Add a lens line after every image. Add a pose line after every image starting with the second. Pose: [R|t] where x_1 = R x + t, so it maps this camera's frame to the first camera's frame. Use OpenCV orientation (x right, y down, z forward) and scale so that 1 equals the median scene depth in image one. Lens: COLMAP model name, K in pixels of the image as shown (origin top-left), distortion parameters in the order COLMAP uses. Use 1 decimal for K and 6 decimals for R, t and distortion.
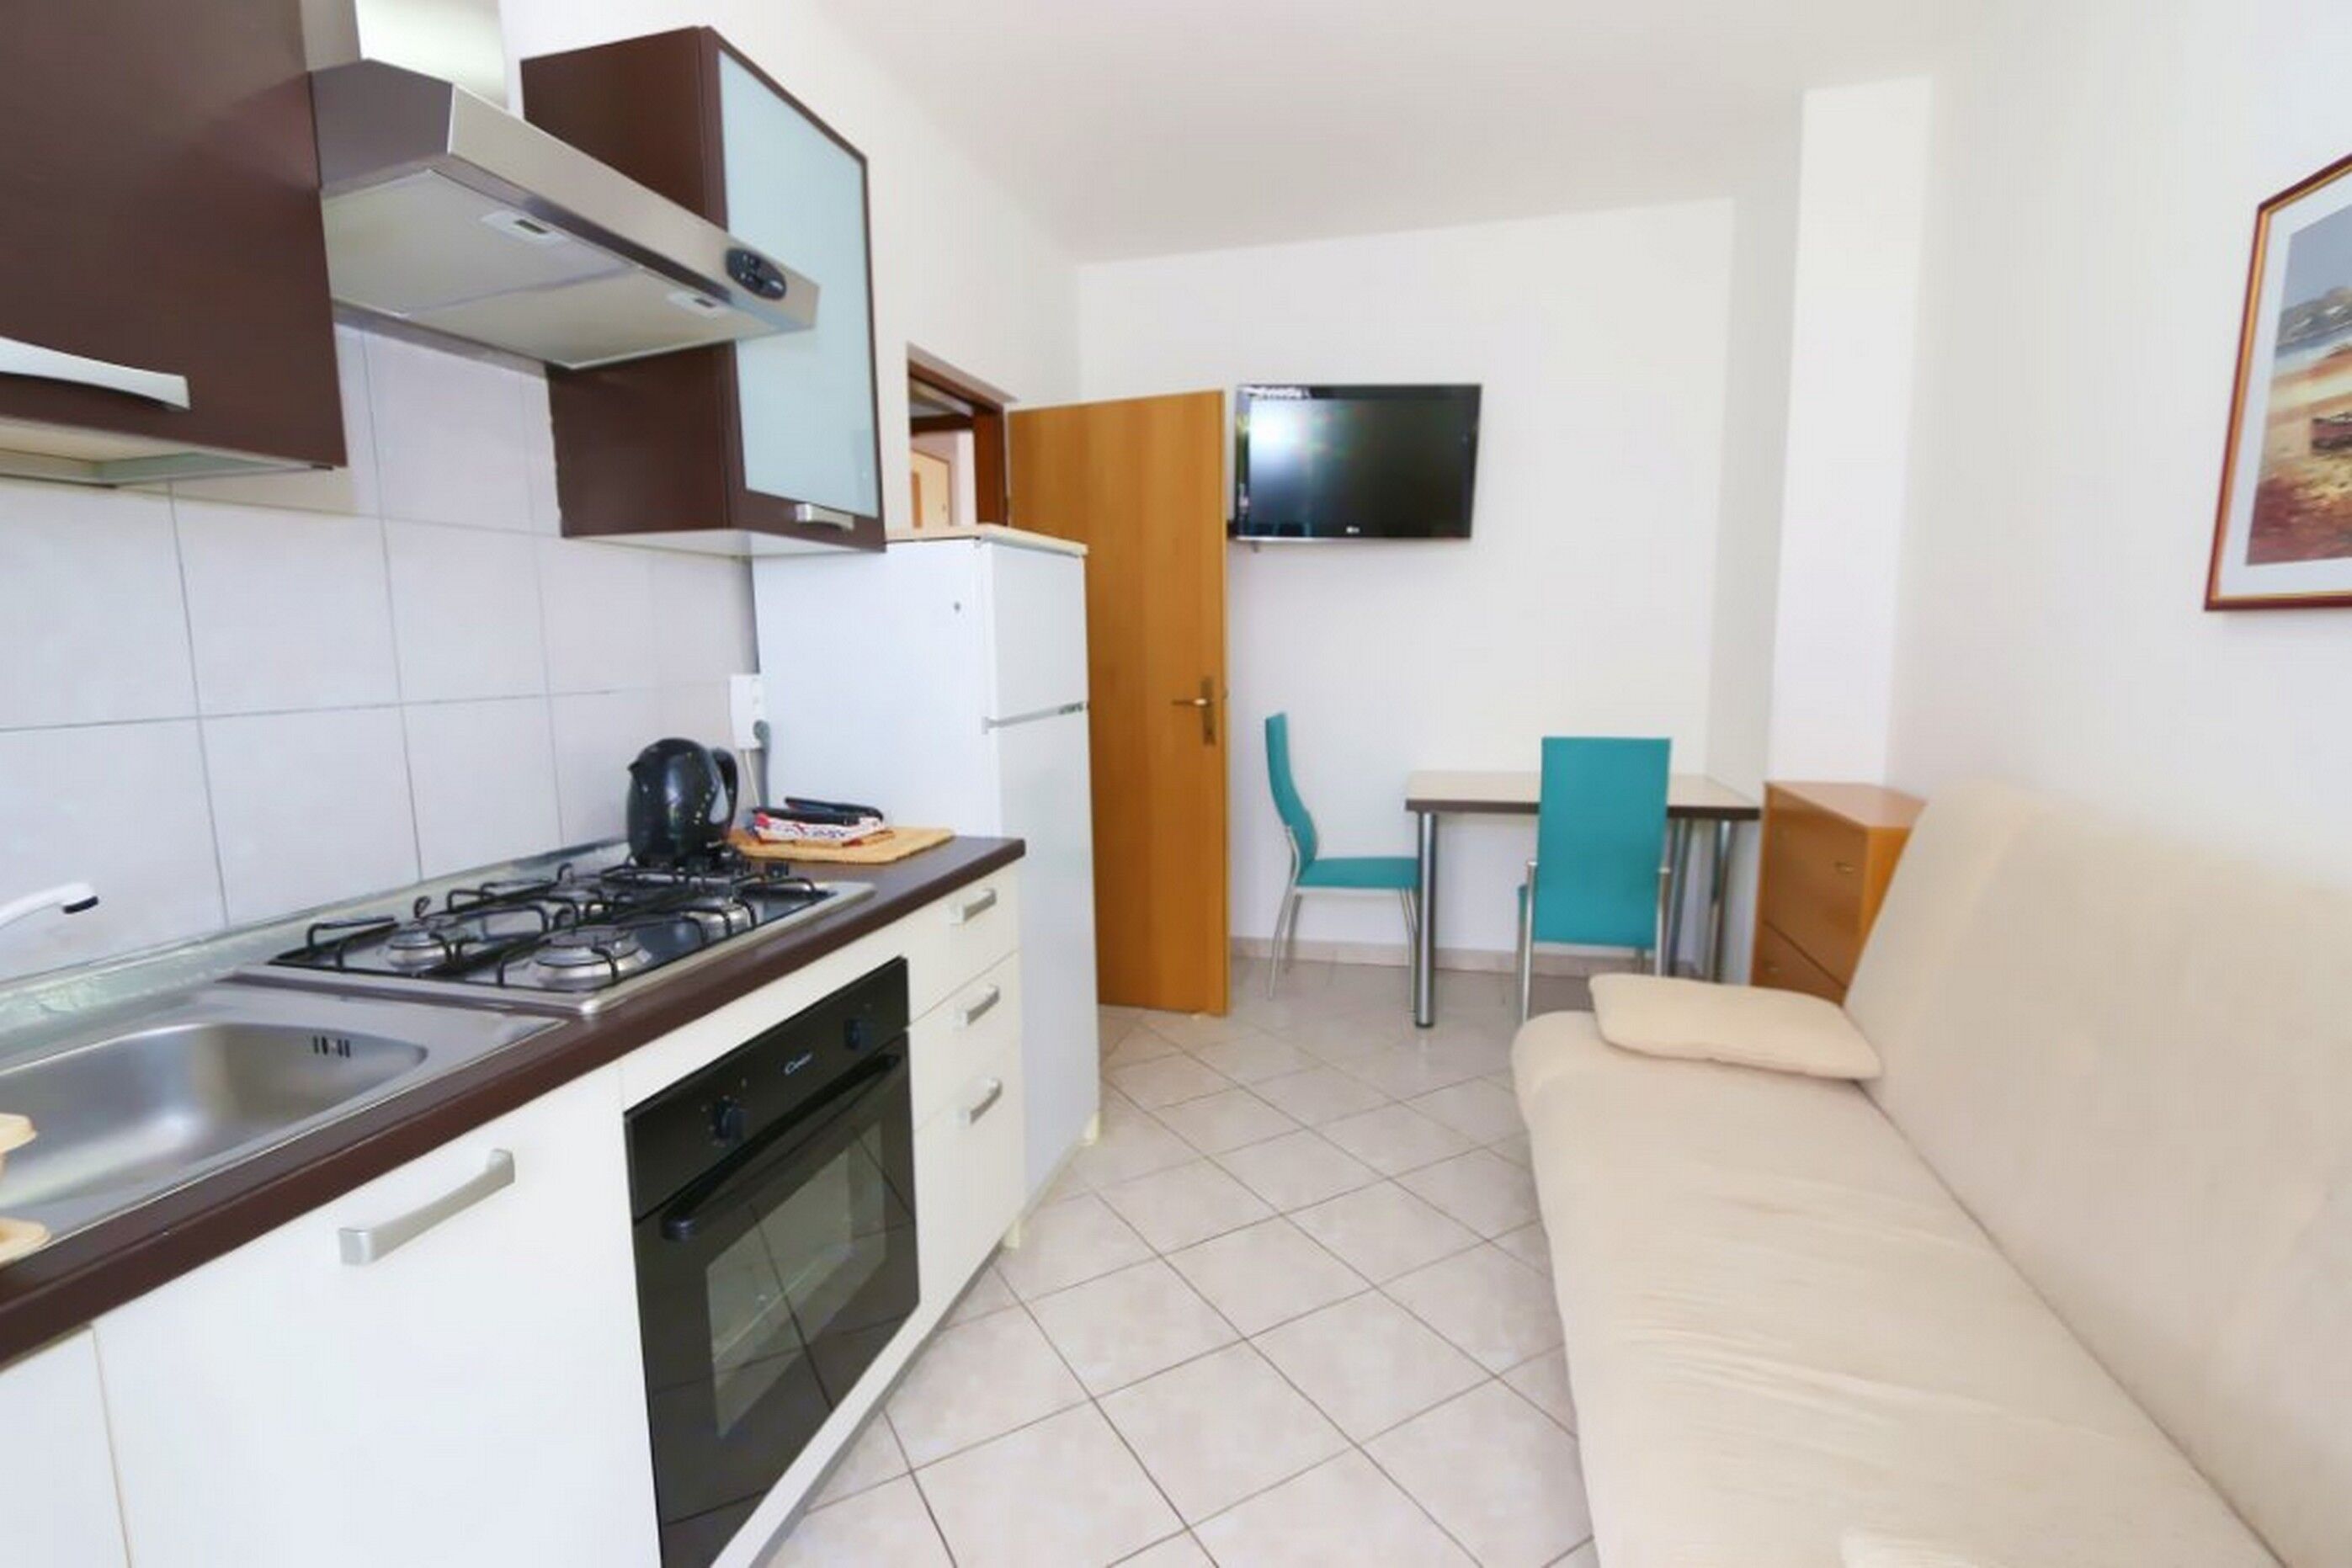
lens RADIAL K [[1087.4, 0, 1176.0], [0, 1087.4, 784.0], [0, 0, 1]] dist [-0.047251, 0.012049]
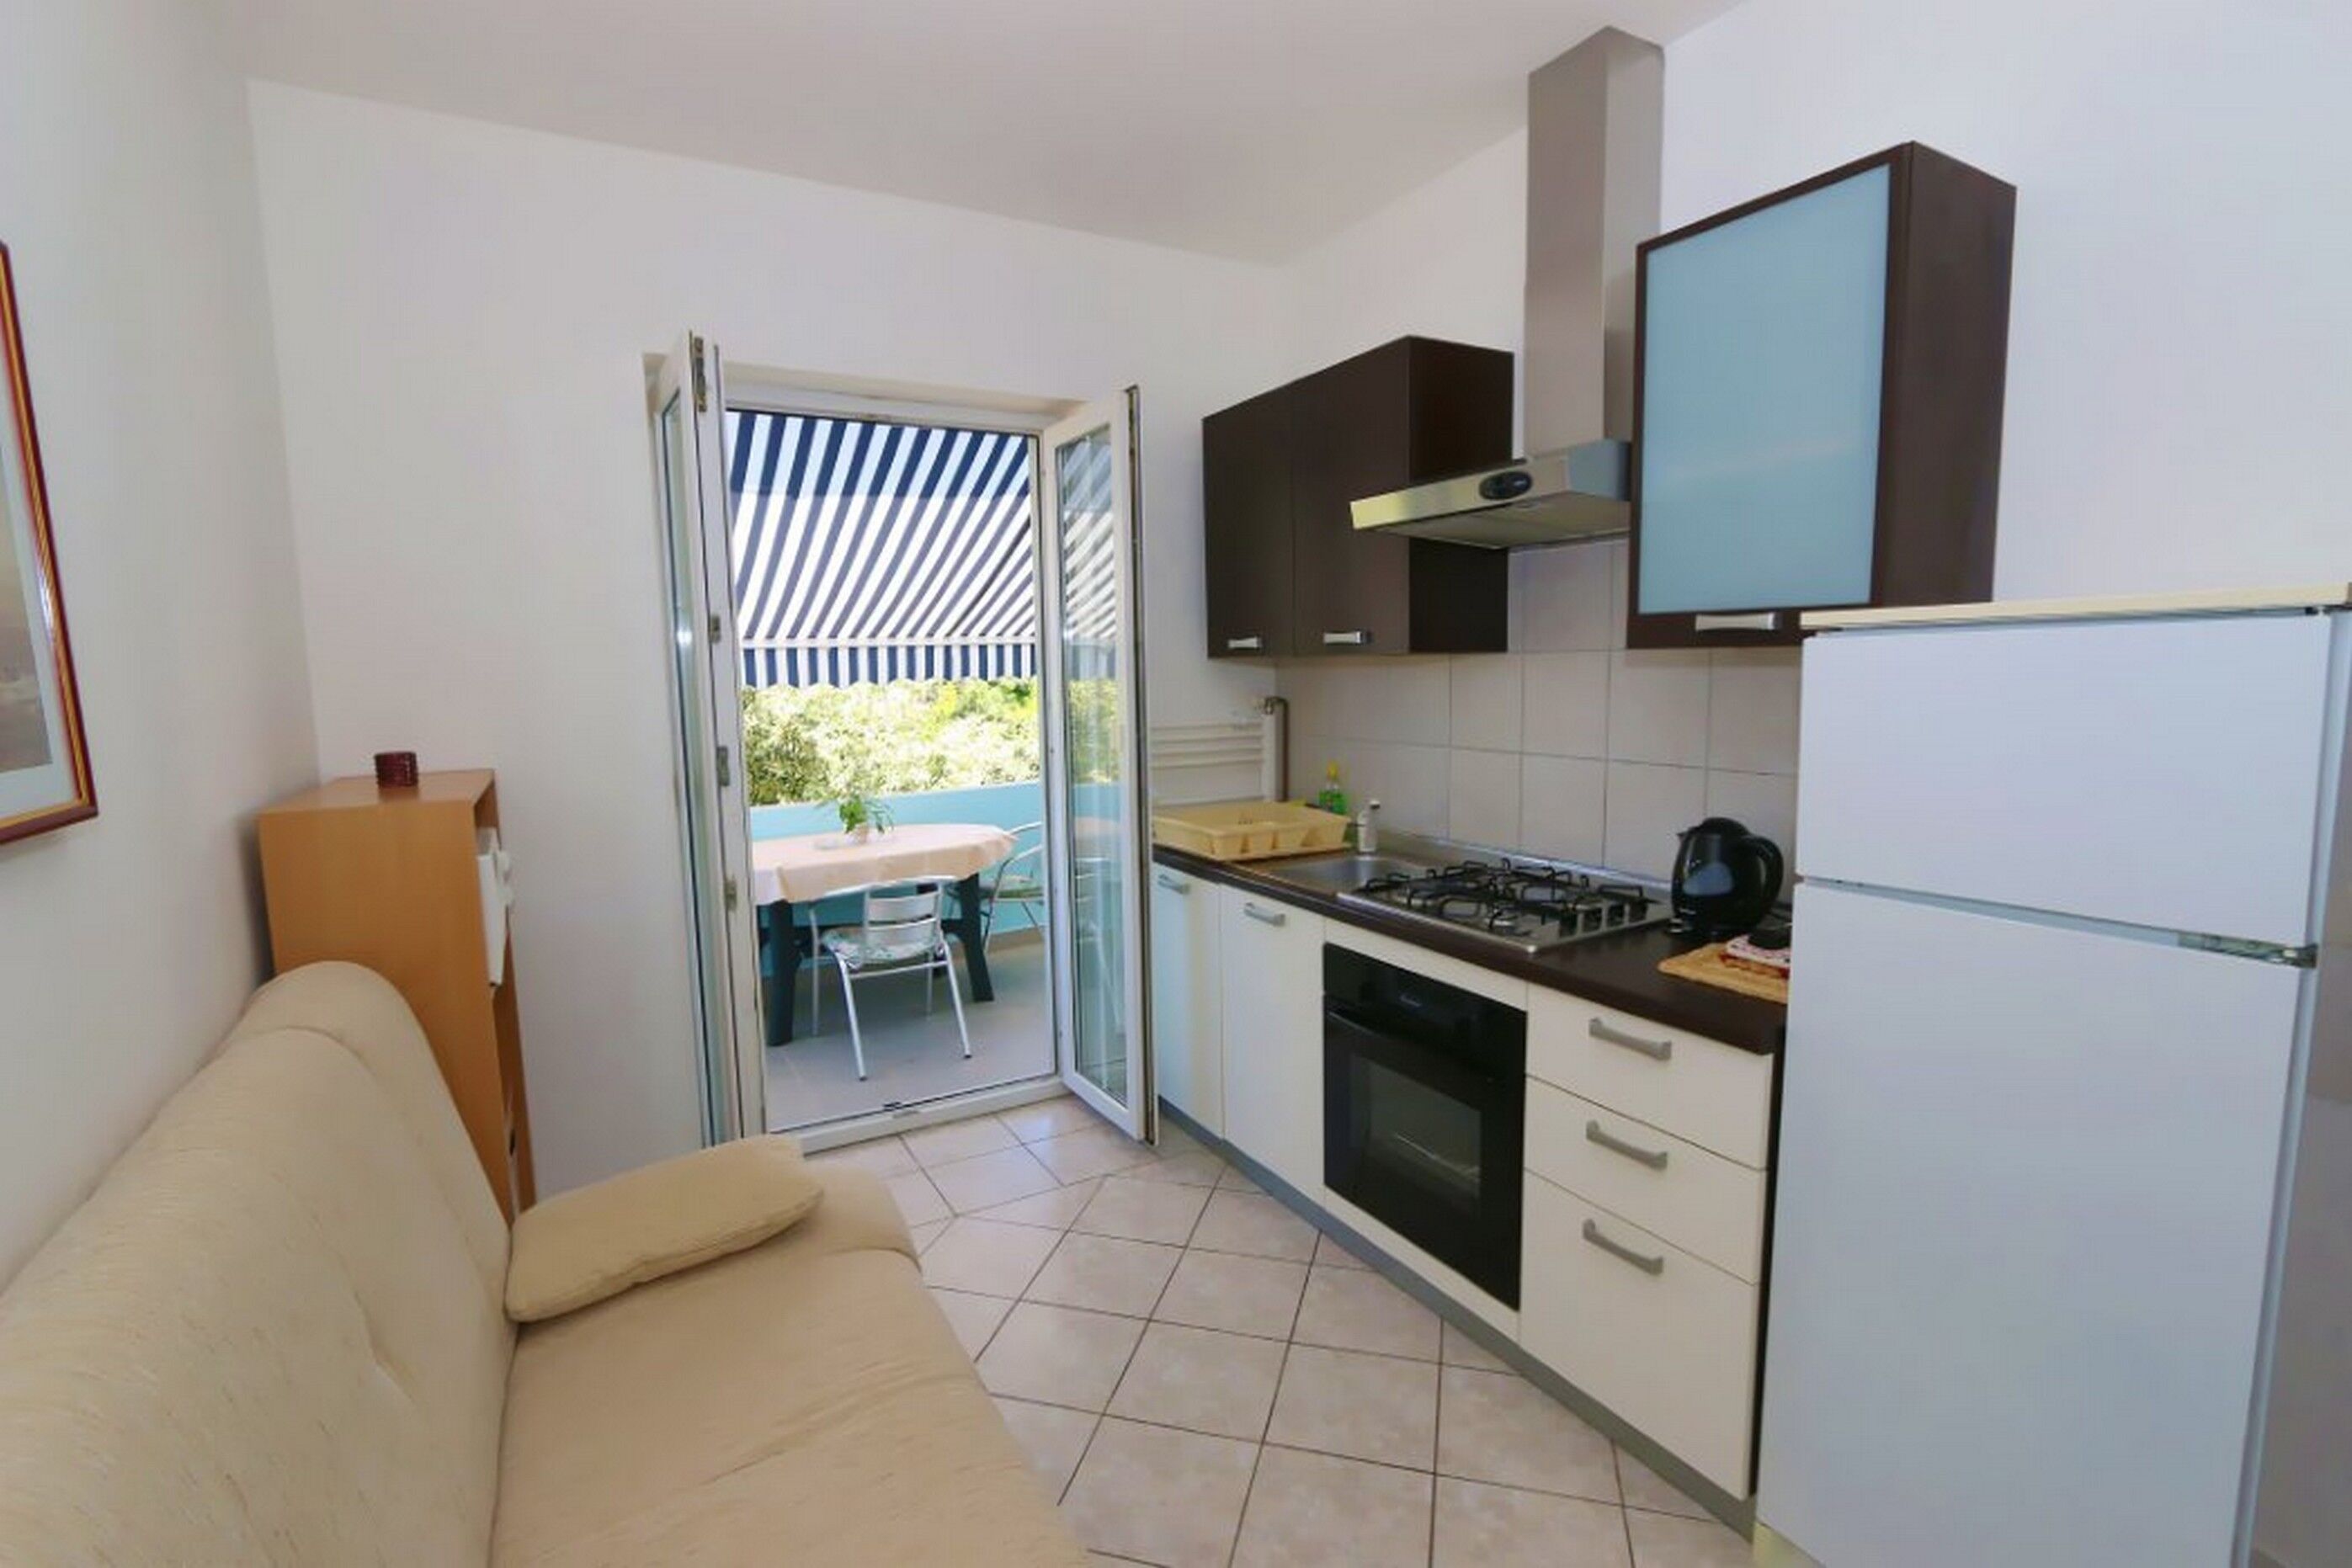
lens RADIAL K [[1087.4, 0, 1176.0], [0, 1087.4, 784.0], [0, 0, 1]] dist [-0.047251, 0.012049]
pose [[-0.729625, 0.091577, -0.677688, 0.798409], [-0.067346, 0.976553, 0.204470, -0.297139], [0.680523, 0.194826, -0.706350, 1.521864]]
